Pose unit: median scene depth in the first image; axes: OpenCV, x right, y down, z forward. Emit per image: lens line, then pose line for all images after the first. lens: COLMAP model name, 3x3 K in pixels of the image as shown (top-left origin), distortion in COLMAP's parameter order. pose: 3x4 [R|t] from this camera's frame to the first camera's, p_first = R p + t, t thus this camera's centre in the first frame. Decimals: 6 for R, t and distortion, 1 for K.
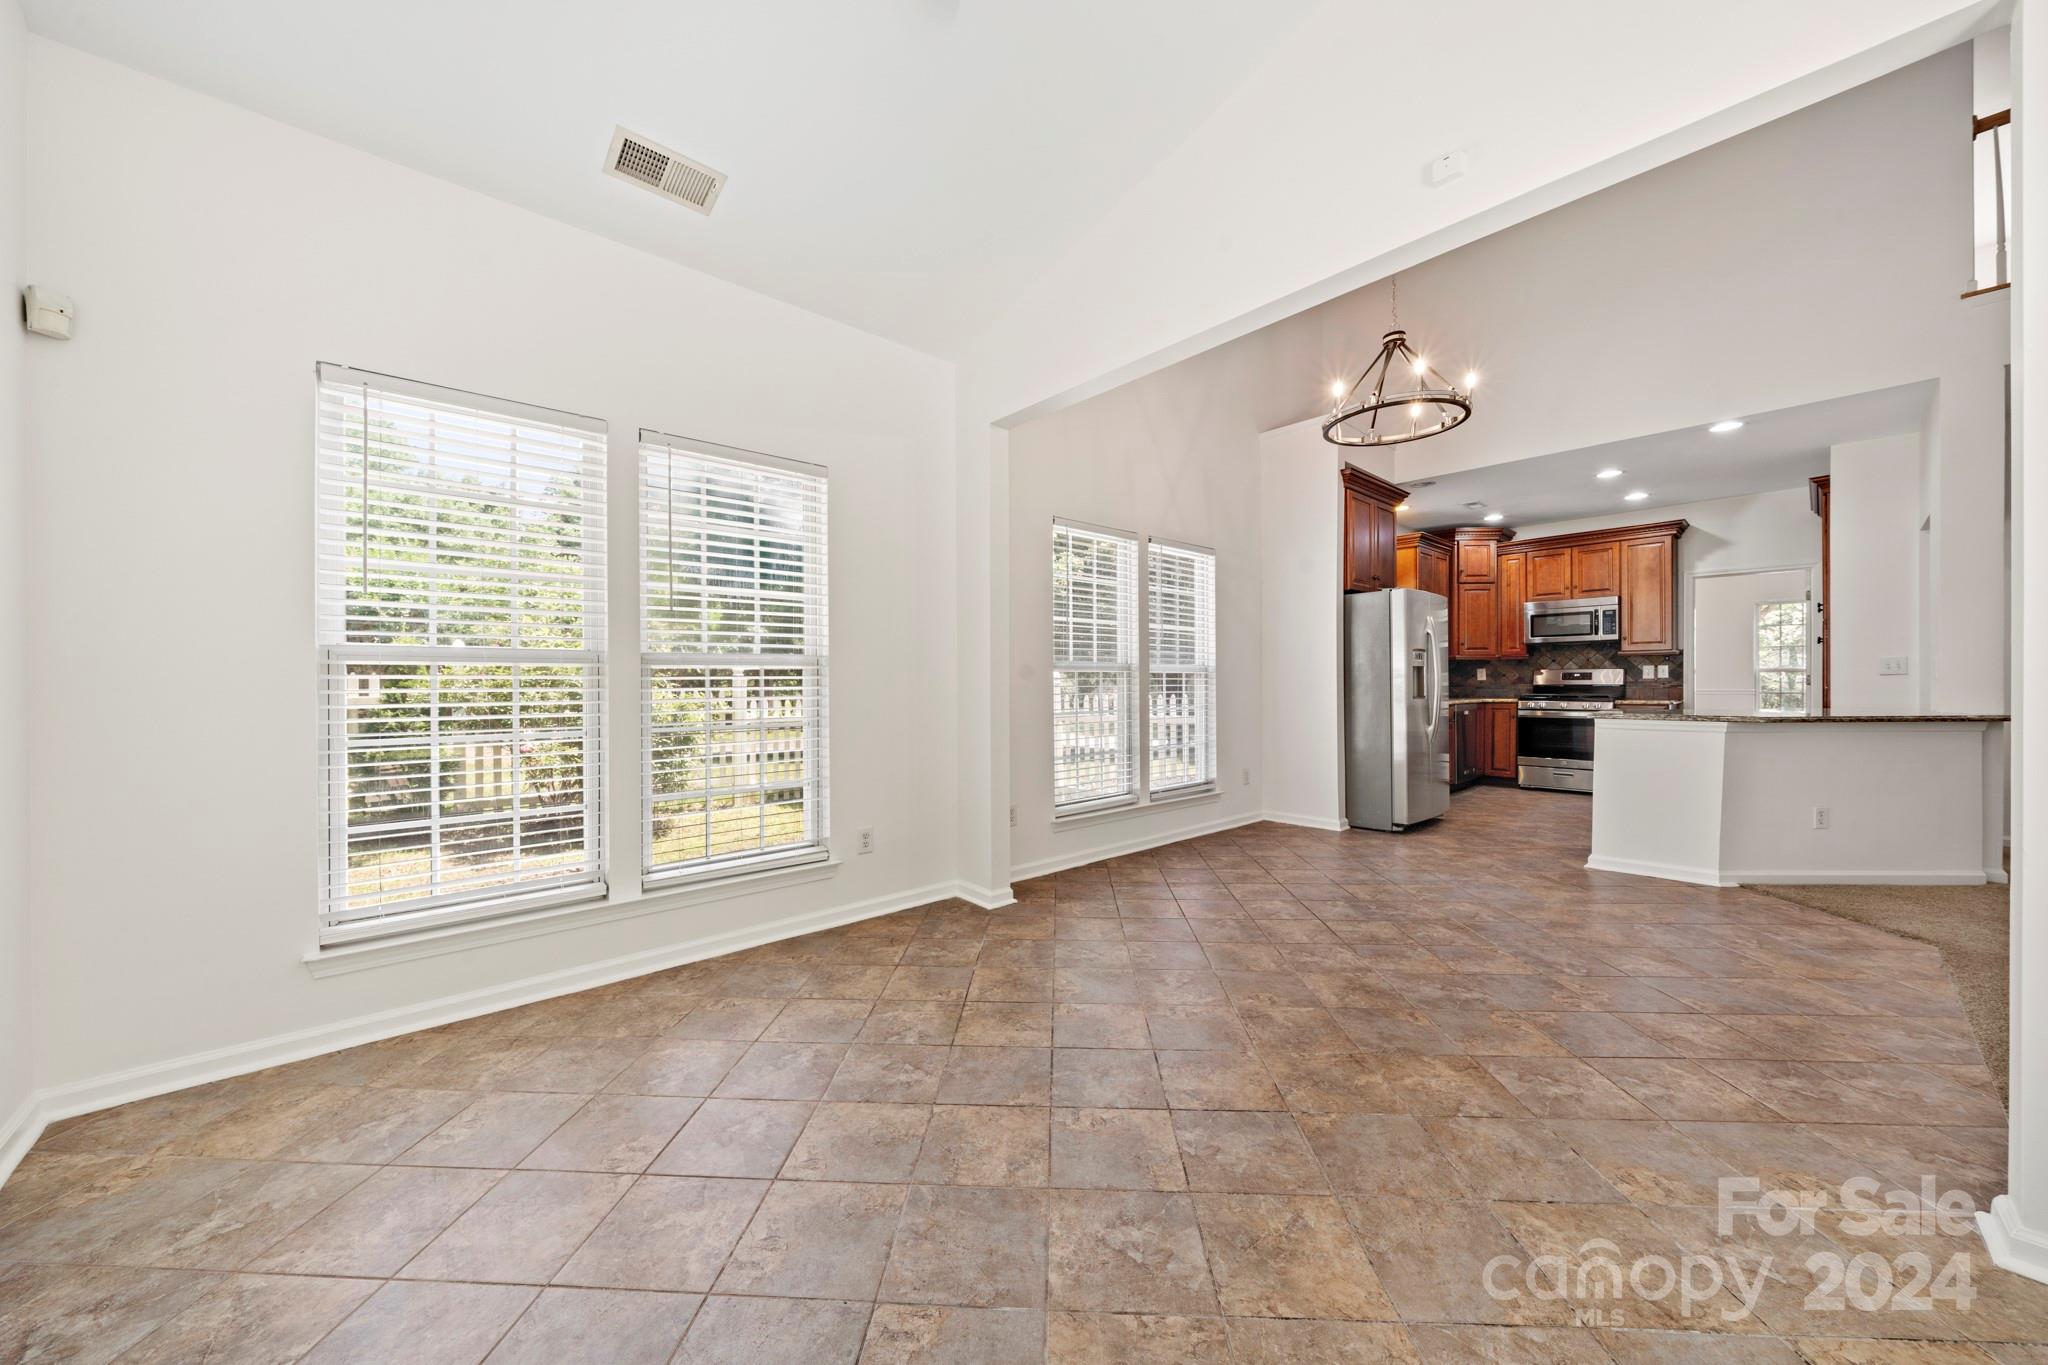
lens RADIAL K [[730.6, 0, 1024.0], [0, 730.6, 682.5], [0, 0, 1]] dist [0.000948, 0.000020]
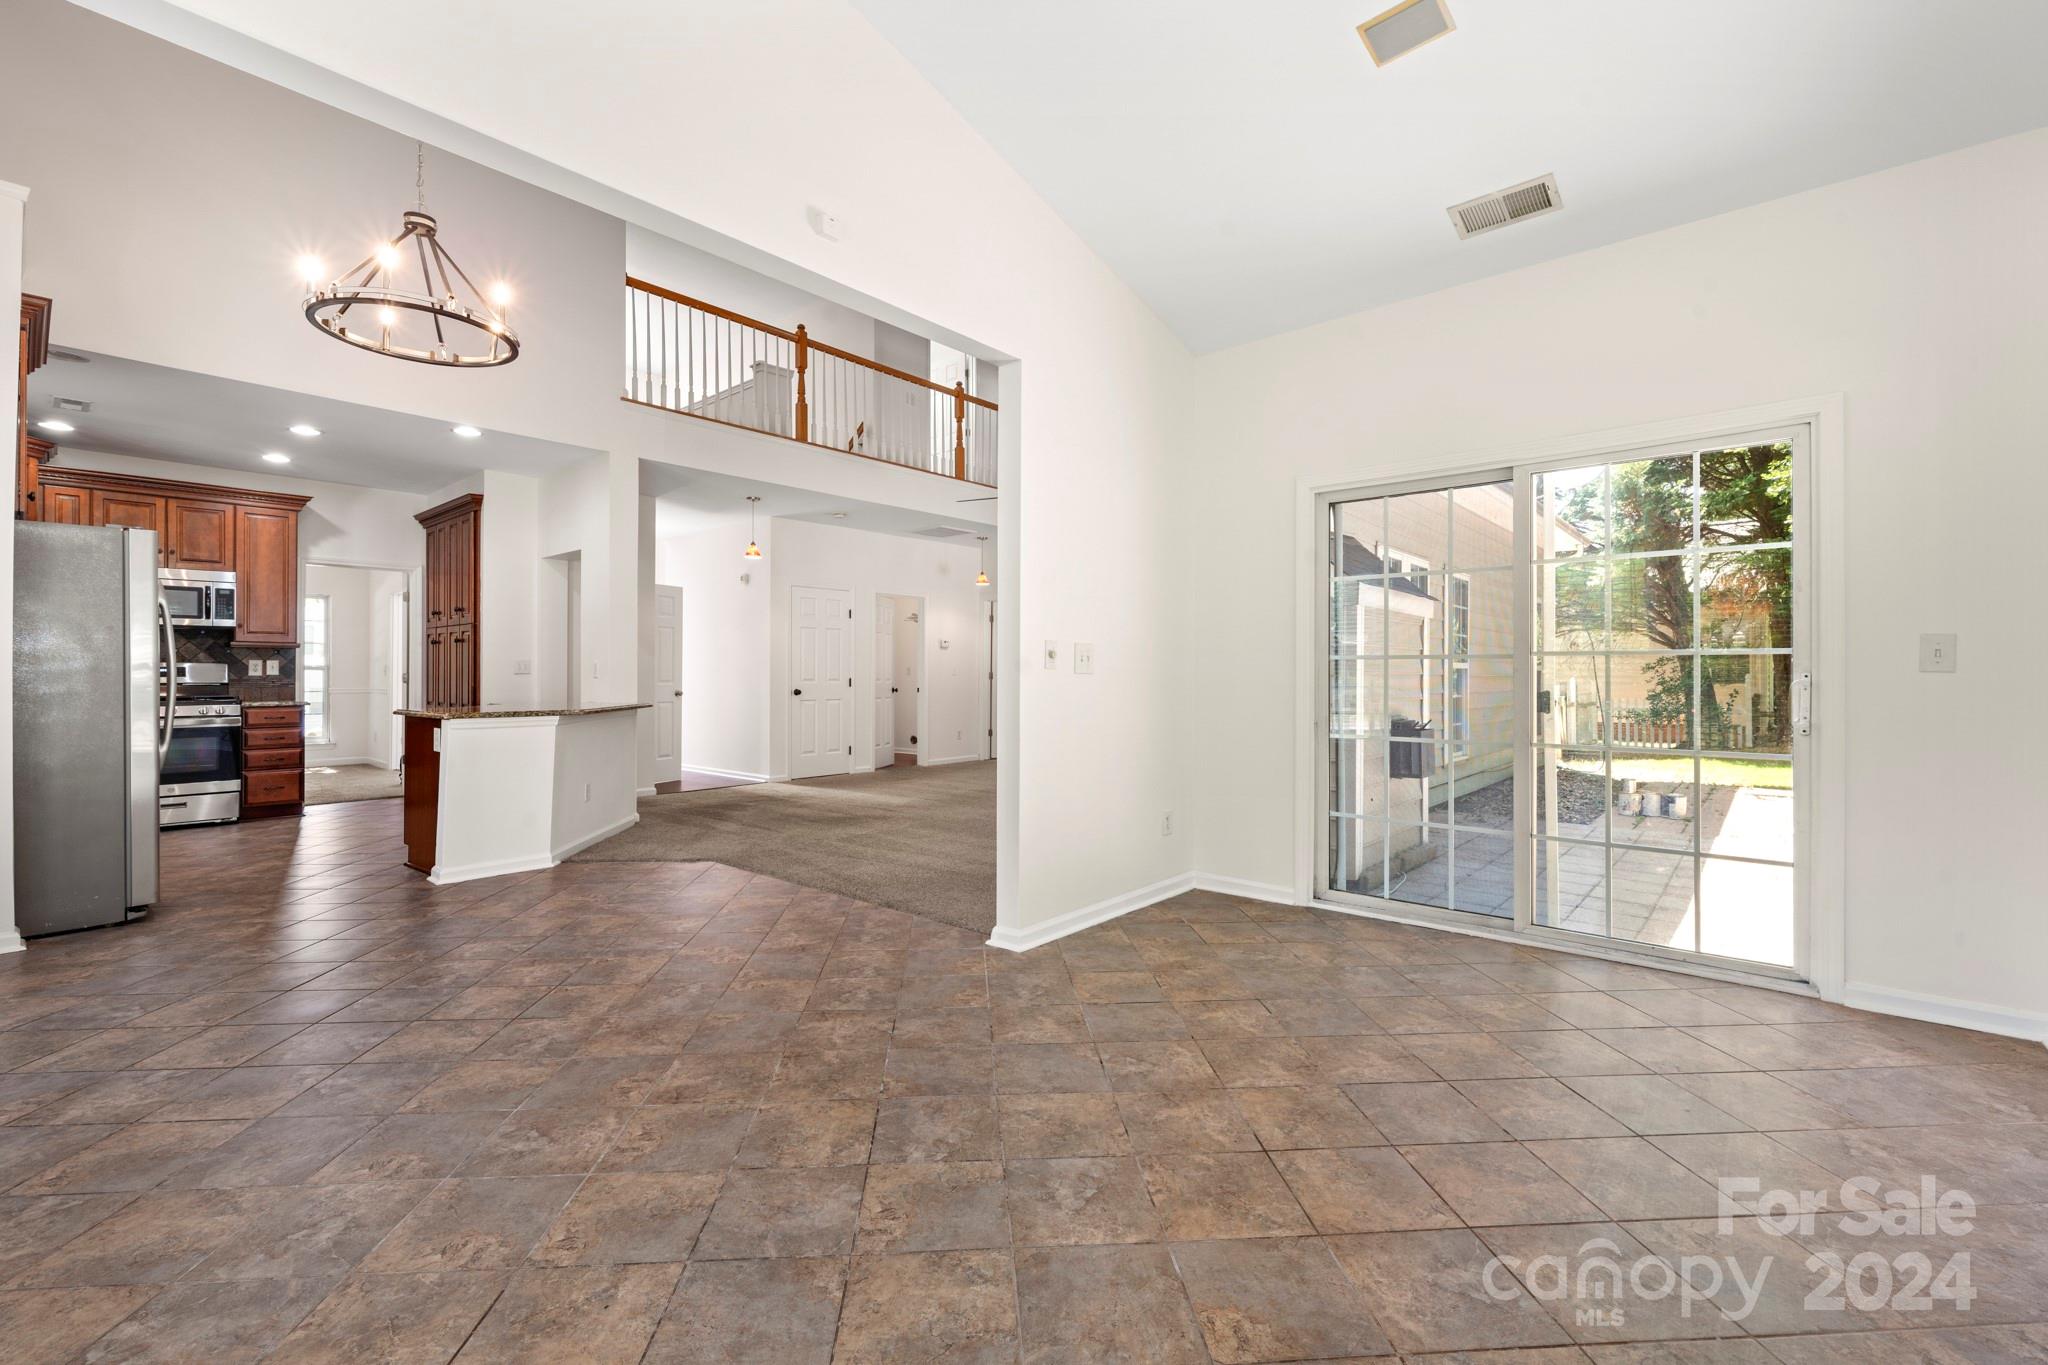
lens RADIAL K [[866.4, 0, 1016.8], [0, 866.4, 674.1], [0, 0, 1]] dist [-0.000288, -0.000051]
pose [[-0.118257, 0.008382, 0.992948, -0.241112], [0.000061, 0.999964, -0.008434, 0.001279], [-0.992983, -0.000936, -0.118253, 0.265899]]
